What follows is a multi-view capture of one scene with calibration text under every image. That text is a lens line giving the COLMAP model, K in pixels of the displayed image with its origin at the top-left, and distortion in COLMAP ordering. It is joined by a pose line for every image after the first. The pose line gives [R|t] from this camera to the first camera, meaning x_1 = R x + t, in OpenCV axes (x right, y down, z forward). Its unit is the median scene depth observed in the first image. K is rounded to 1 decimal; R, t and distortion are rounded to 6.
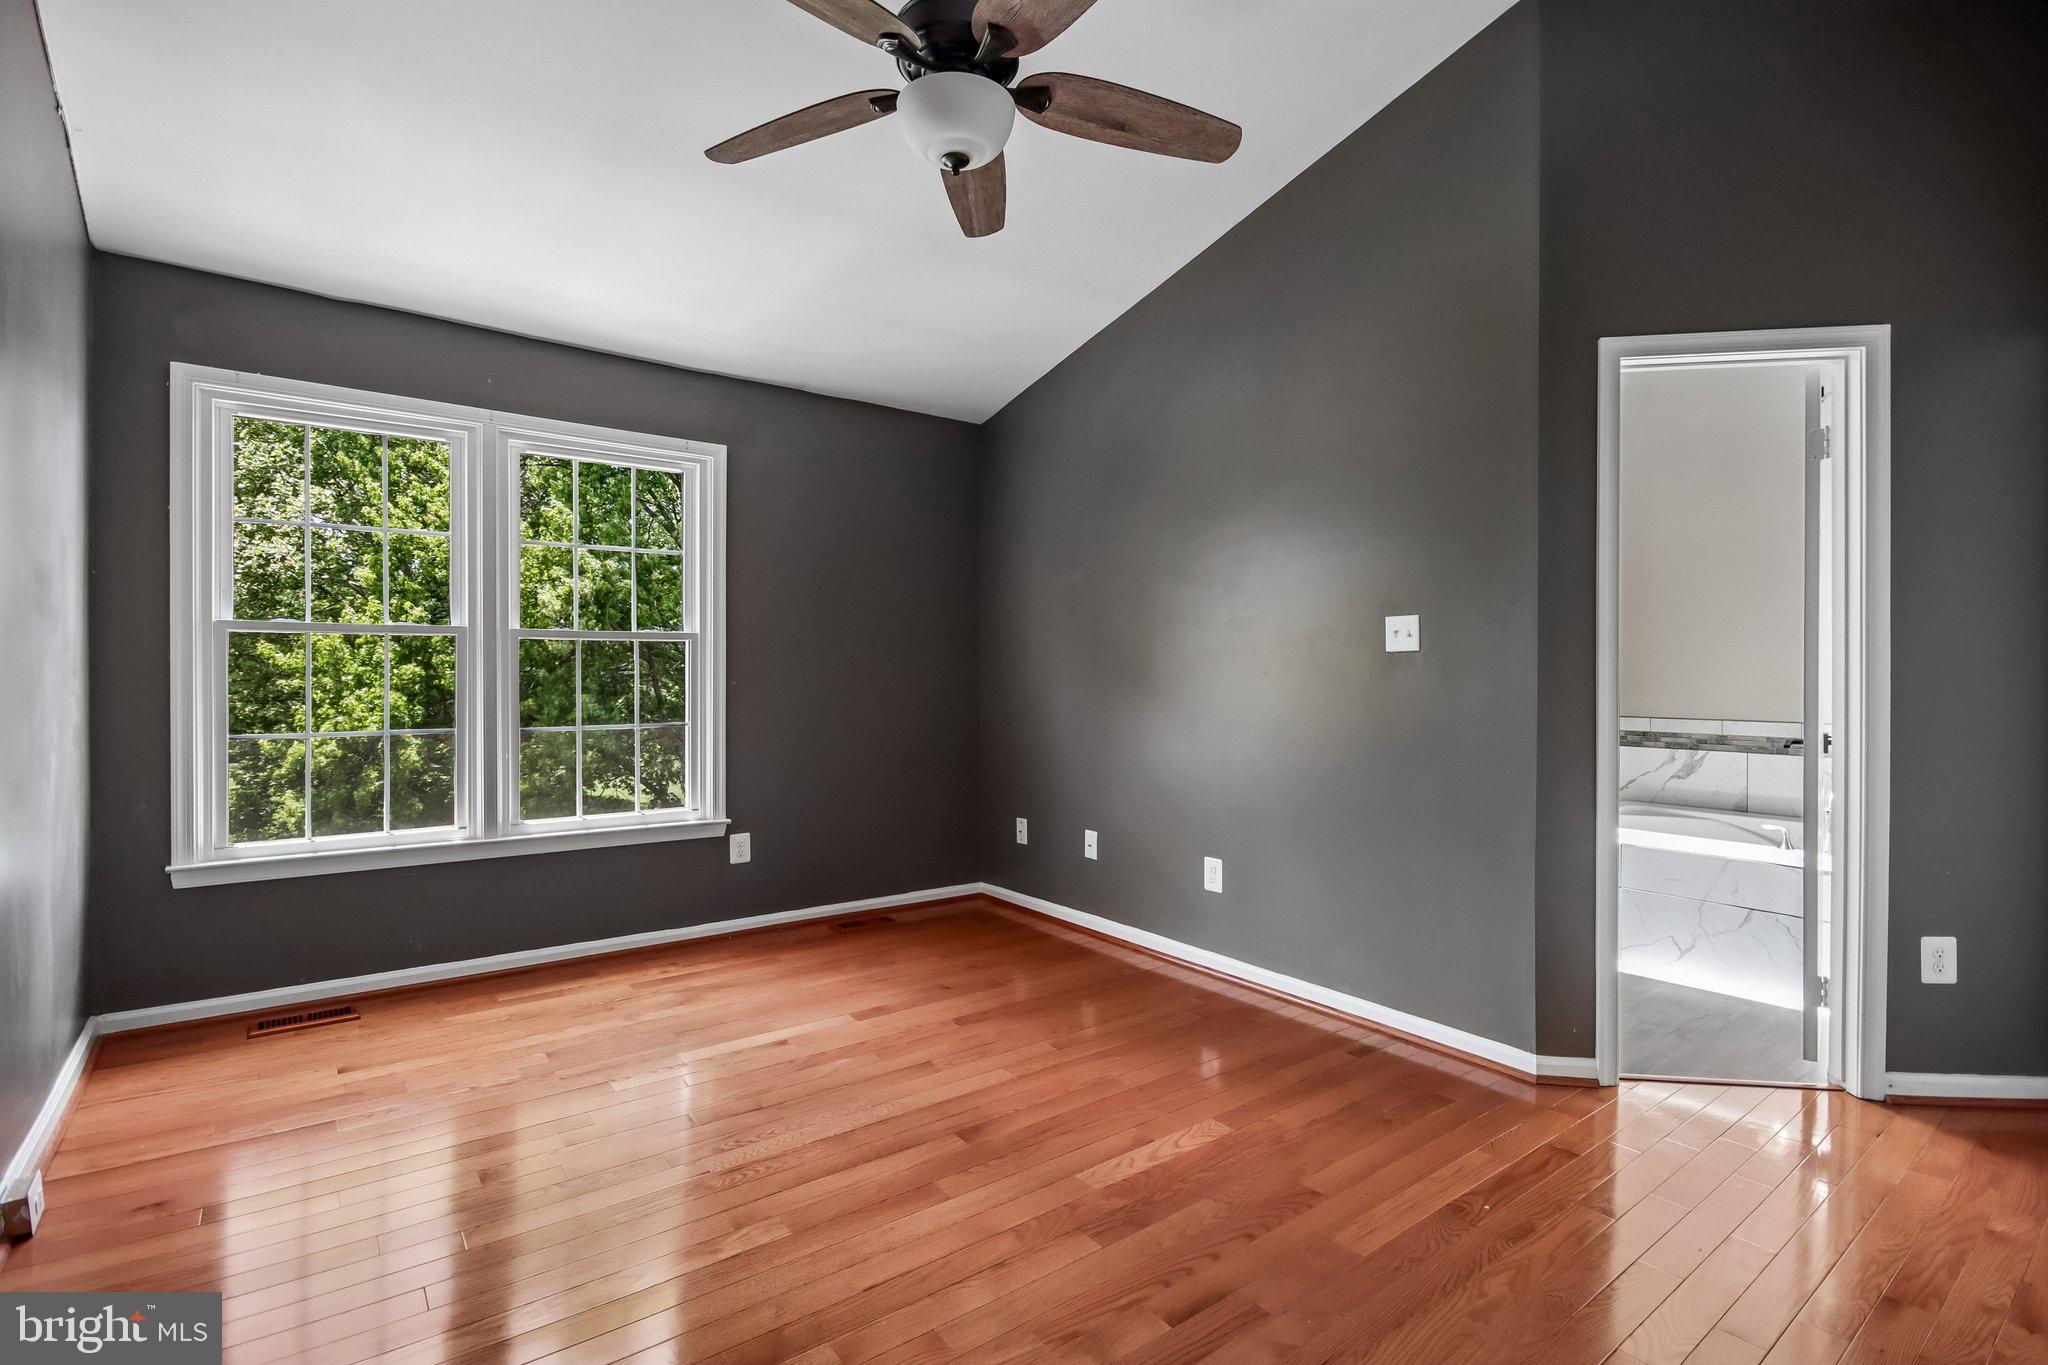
lens RADIAL K [[975.5, 0, 1029.1], [0, 975.5, 671.9], [0, 0, 1]] dist [0.000278, 0.000030]
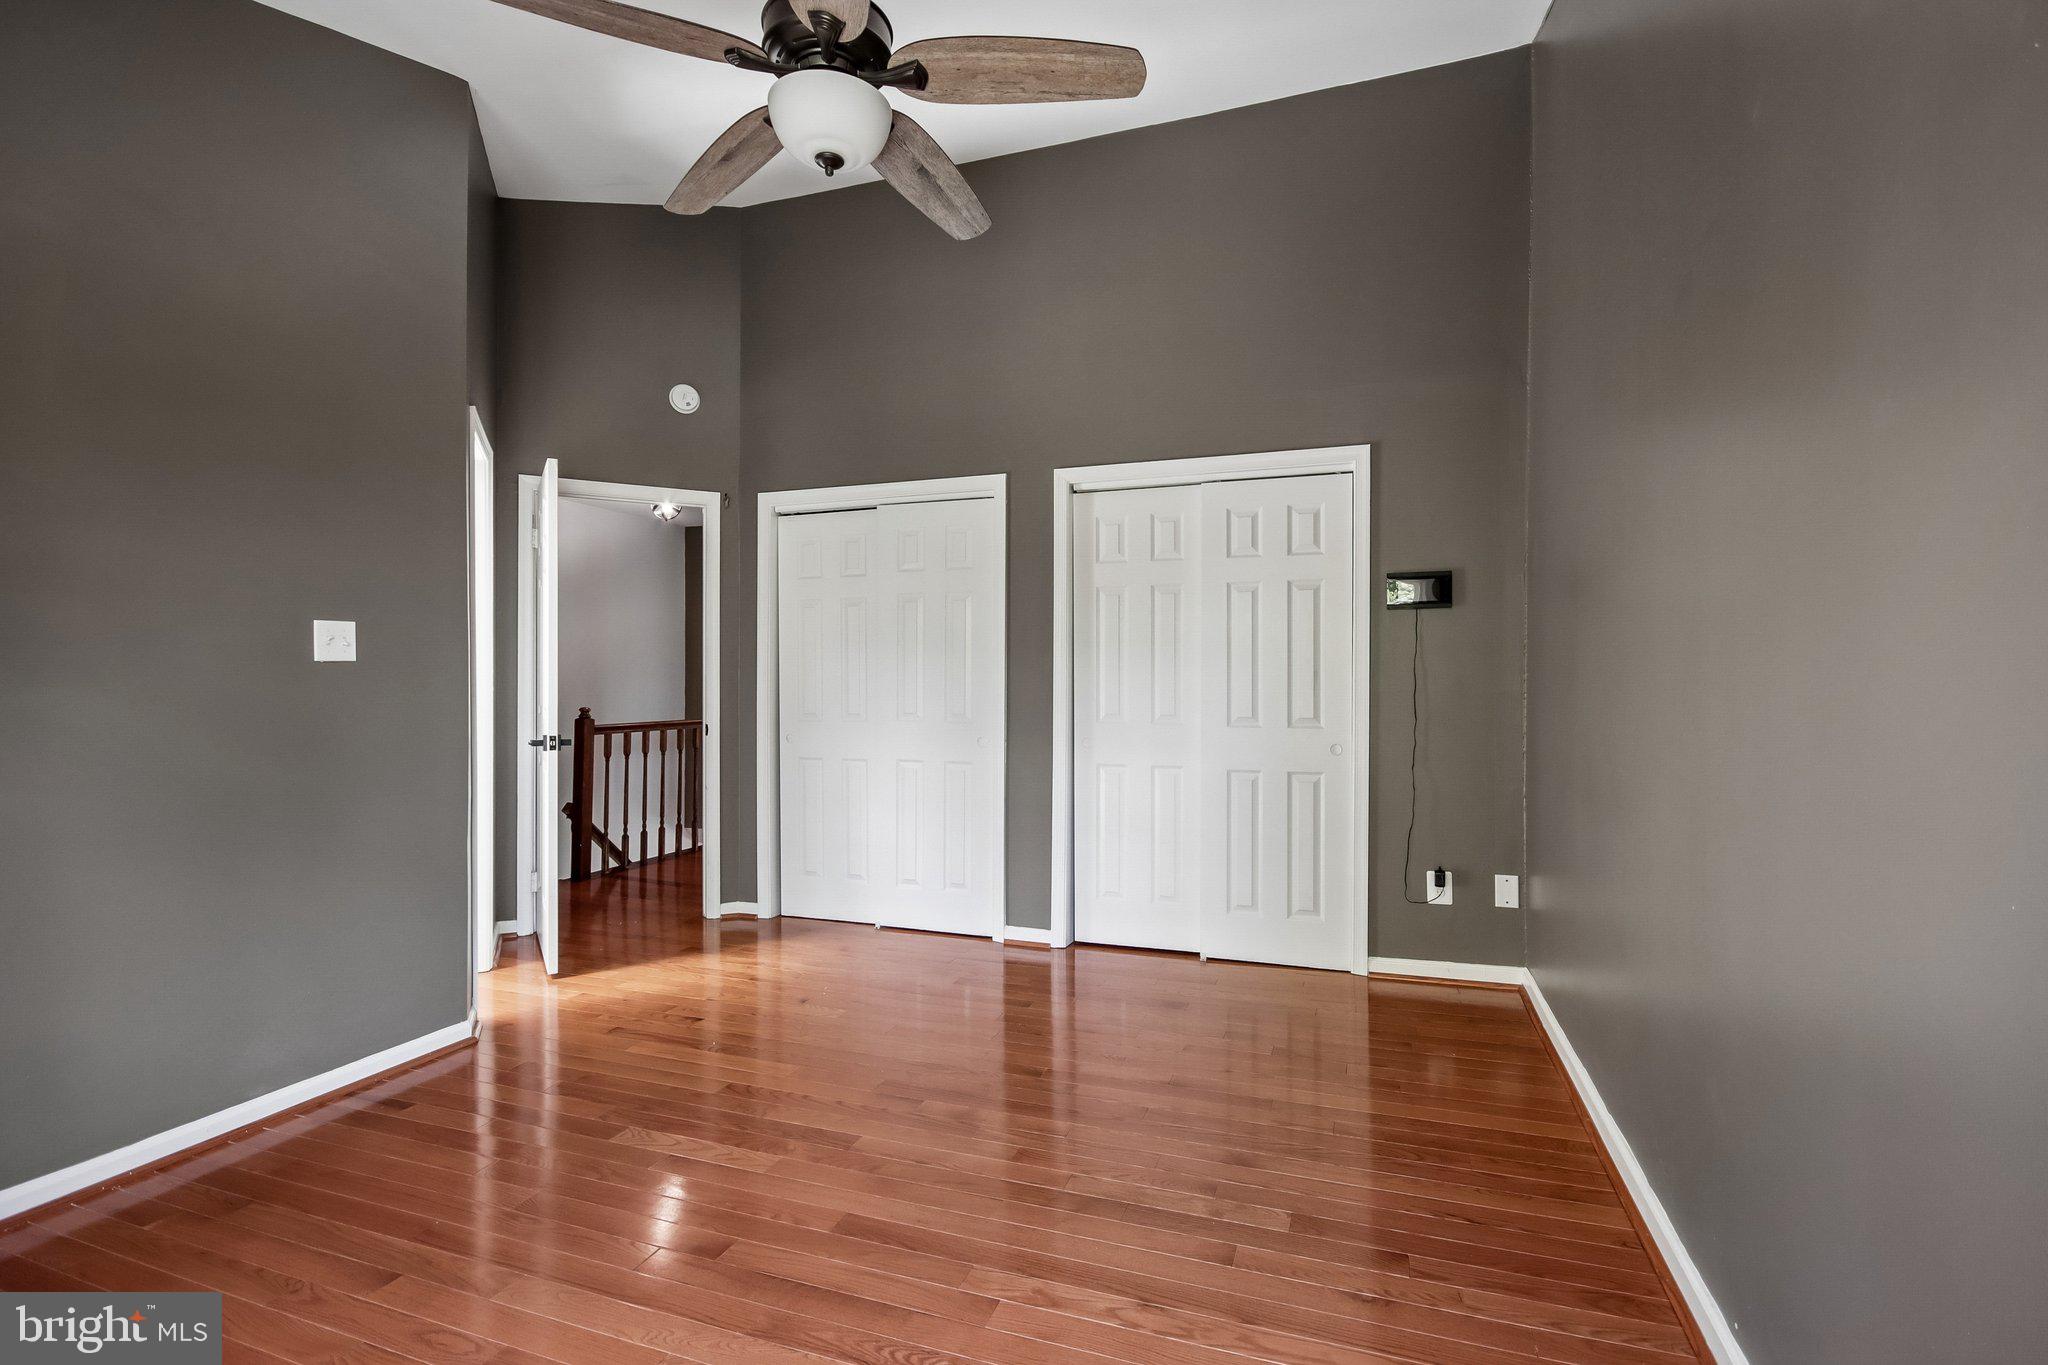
lens RADIAL K [[975.5, 0, 1029.1], [0, 975.5, 671.9], [0, 0, 1]] dist [0.000278, 0.000030]
pose [[-0.526147, -0.002401, 0.850390, -0.716610], [0.002729, 0.999986, 0.004511, -0.014333], [-0.850389, 0.004694, -0.526133, 0.944299]]
